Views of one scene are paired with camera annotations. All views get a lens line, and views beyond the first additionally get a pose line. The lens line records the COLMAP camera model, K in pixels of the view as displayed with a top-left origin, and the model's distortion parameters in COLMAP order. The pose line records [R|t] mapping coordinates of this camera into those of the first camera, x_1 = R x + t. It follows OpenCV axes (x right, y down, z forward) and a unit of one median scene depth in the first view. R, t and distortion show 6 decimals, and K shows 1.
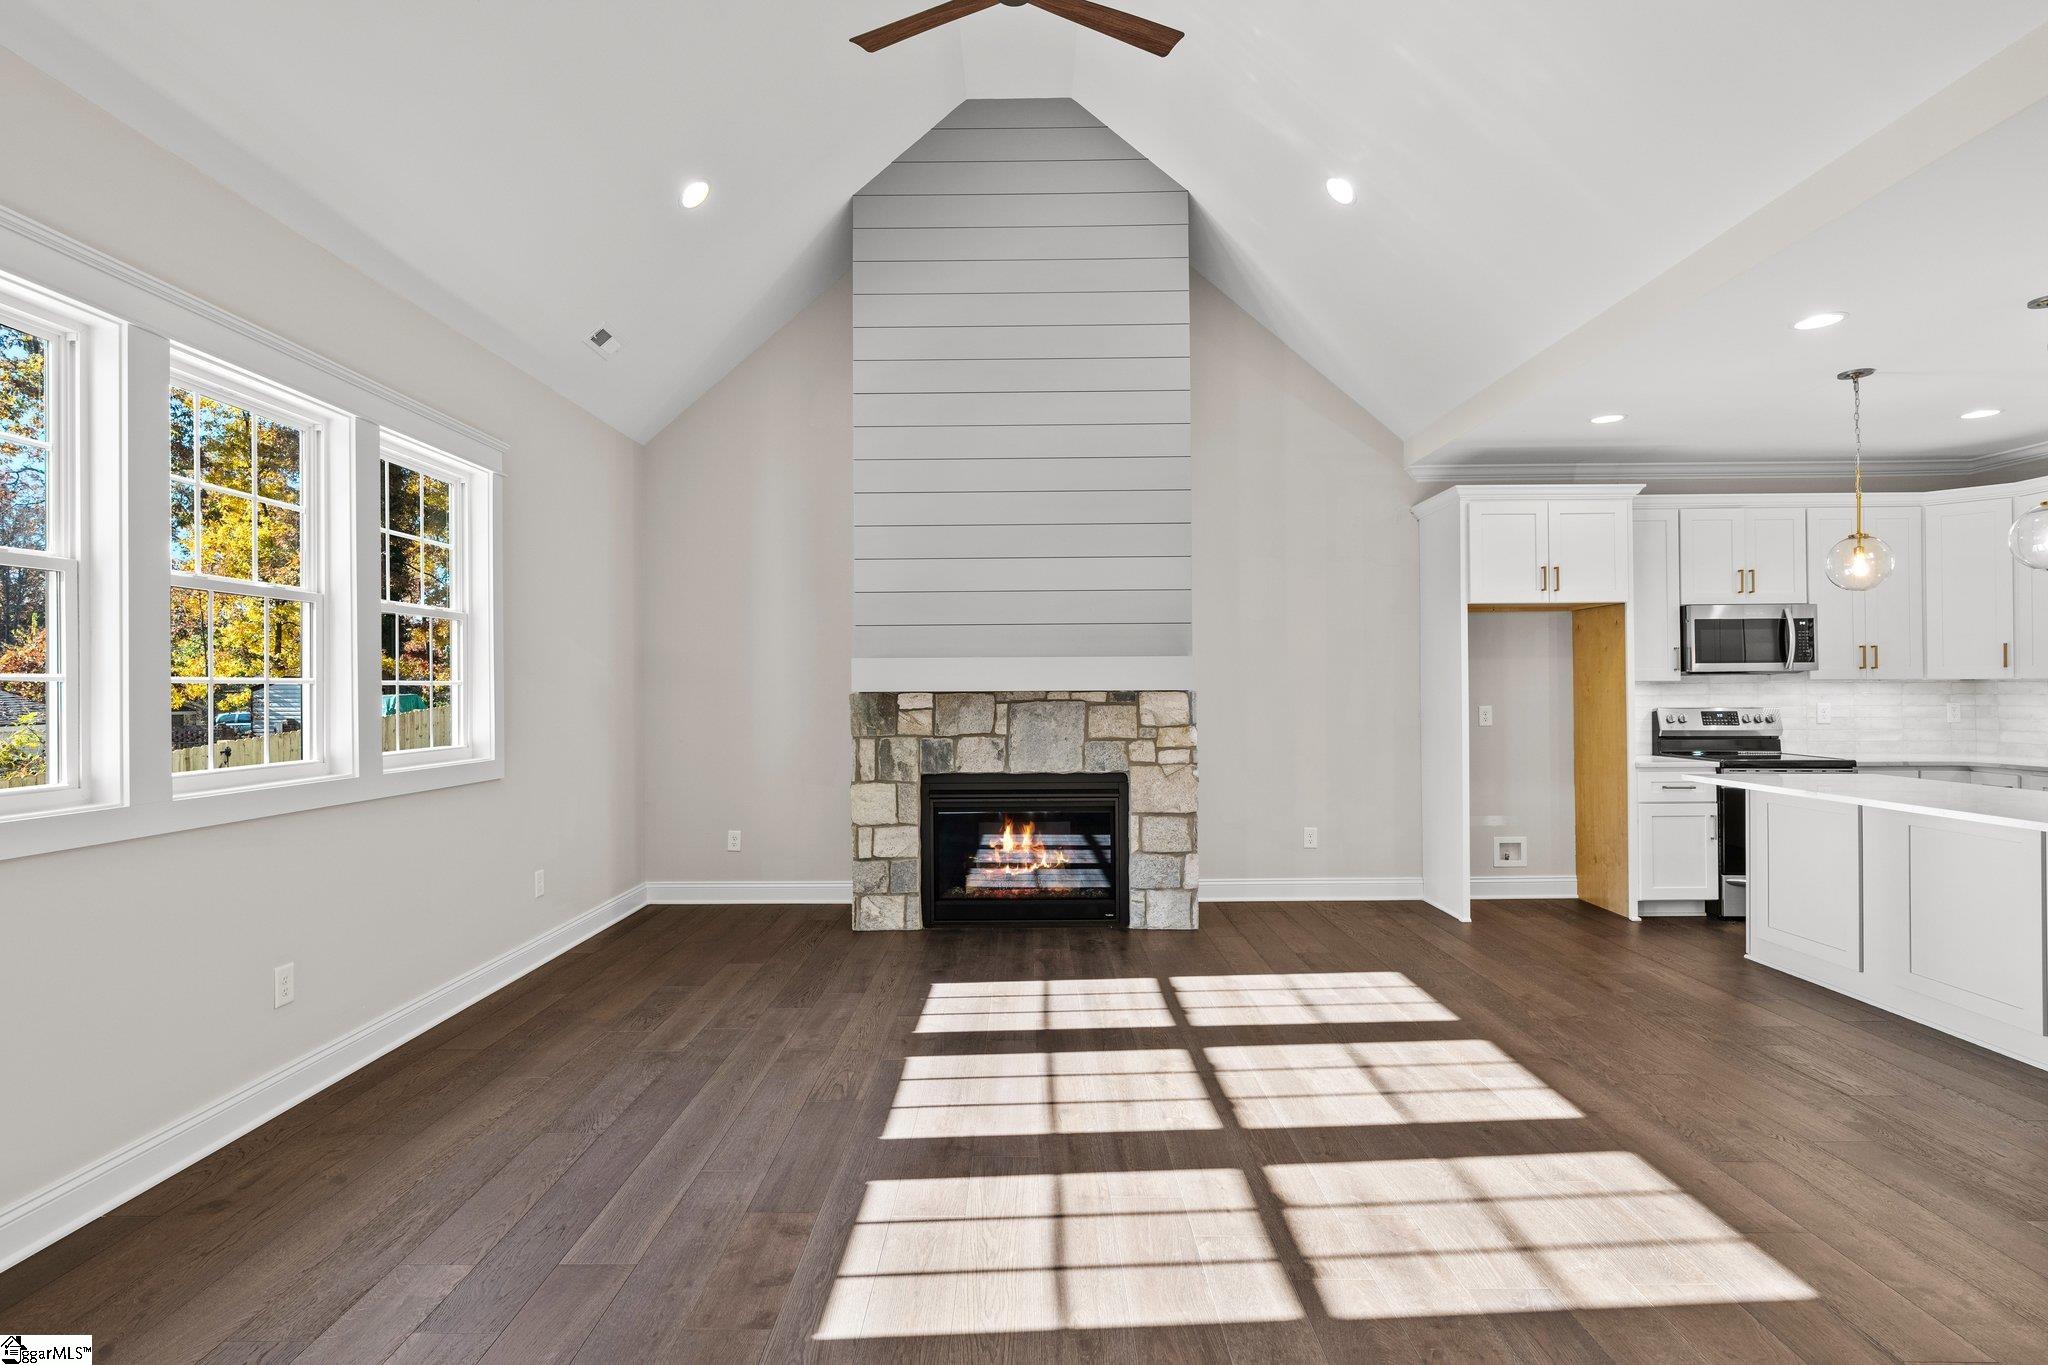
lens RADIAL K [[994.6, 0, 1031.2], [0, 994.6, 678.7], [0, 0, 1]] dist [-0.005426, 0.002065]
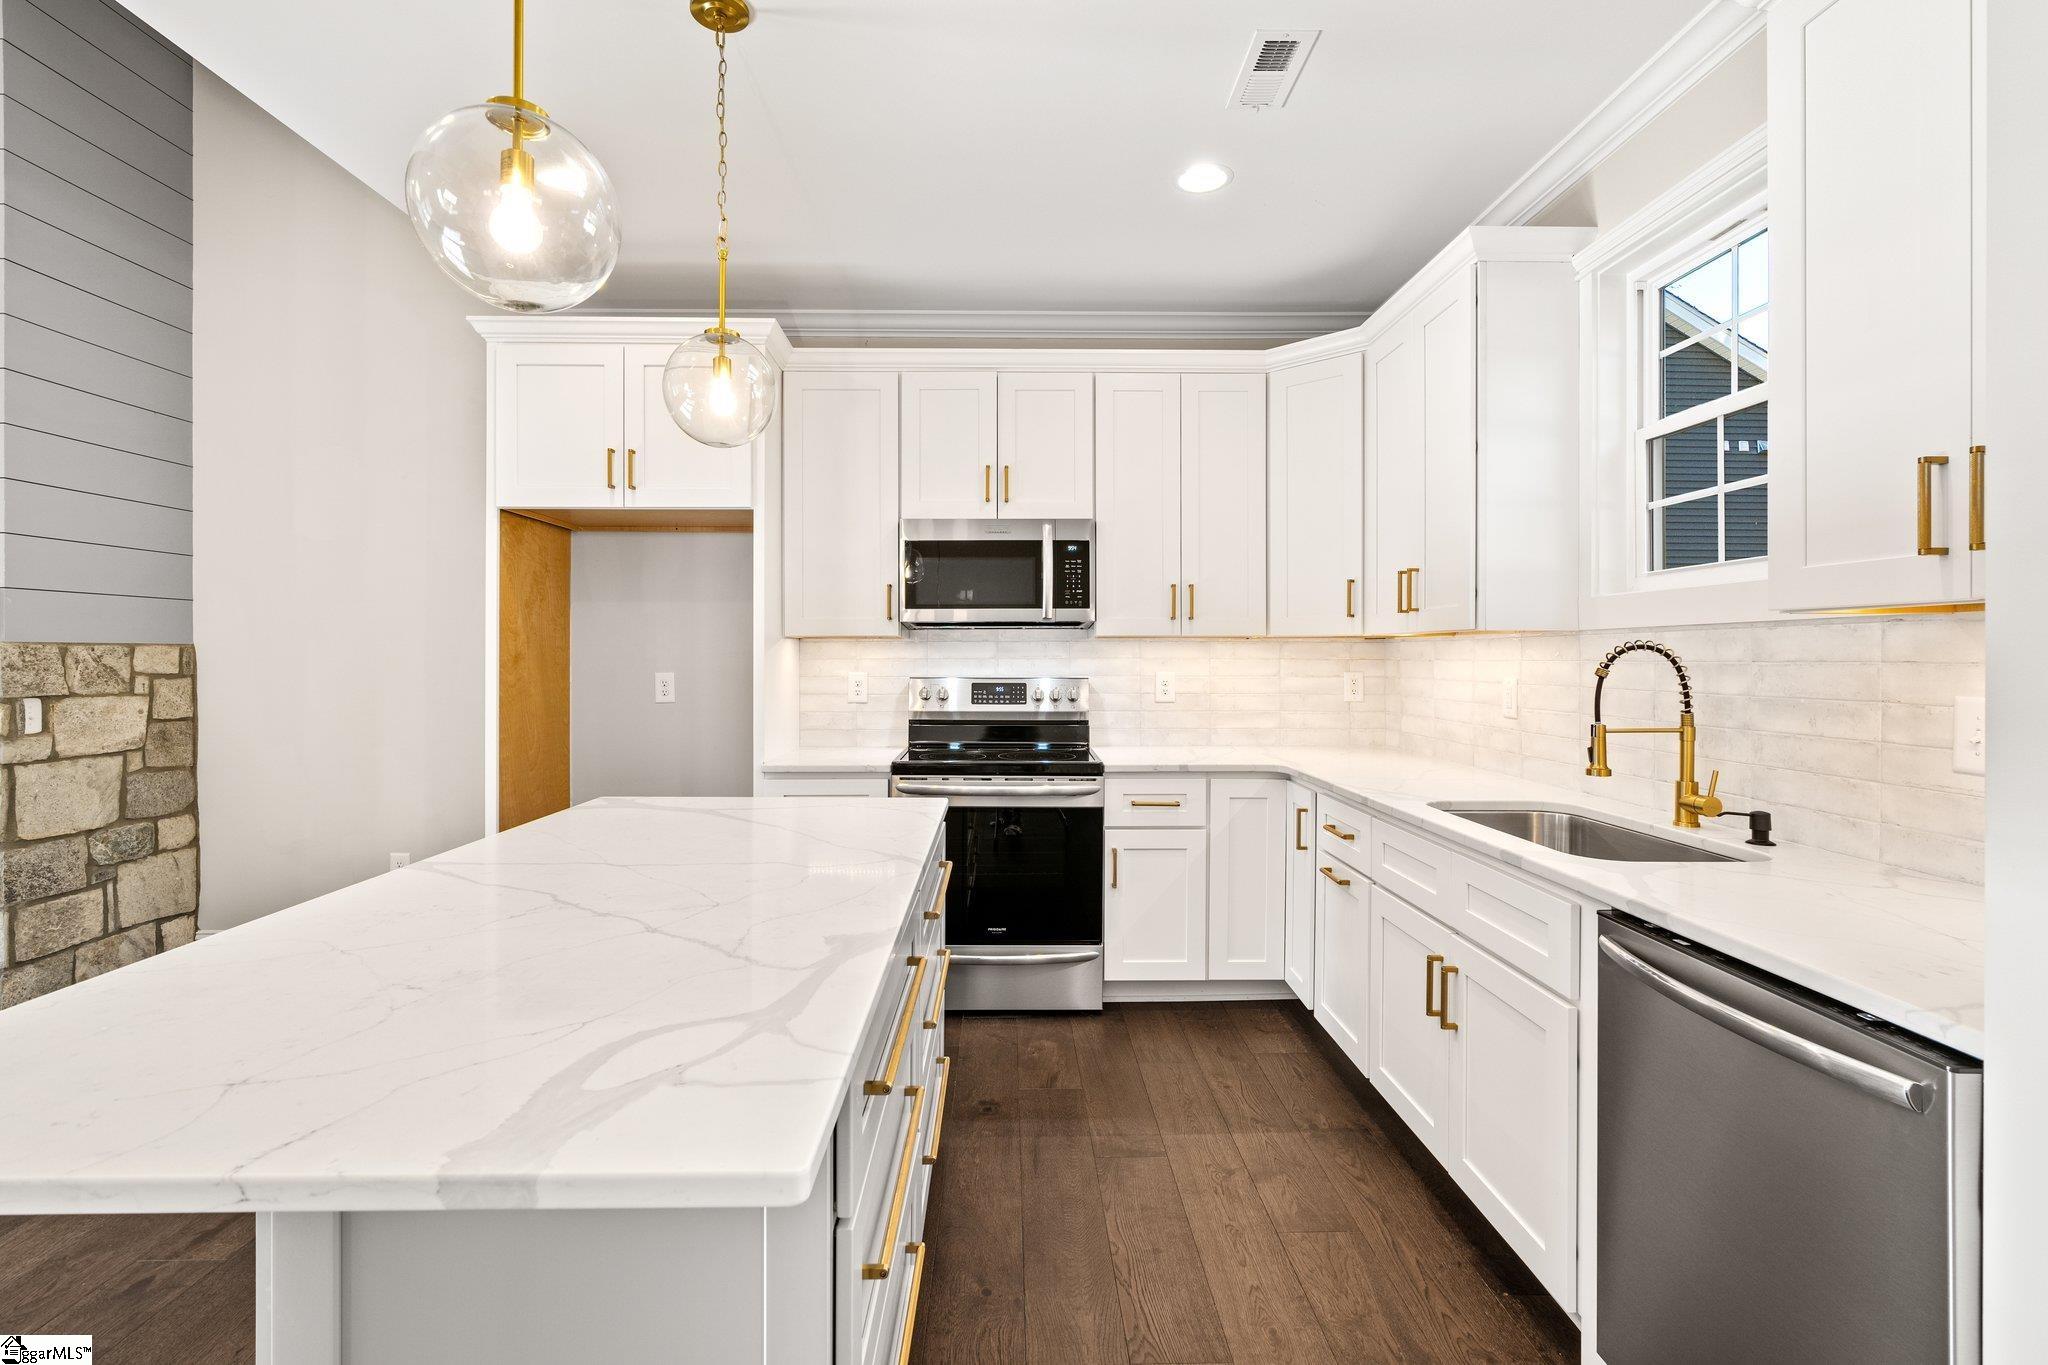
lens RADIAL K [[953.6, 0, 1001.0], [0, 953.6, 652.5], [0, 0, 1]] dist [0.002318, 0.000061]
pose [[0.999979, 0.005761, -0.002994, 0.798574], [-0.005738, 0.999953, 0.007804, 0.008563], [0.003039, -0.007786, 0.999965, 0.410214]]
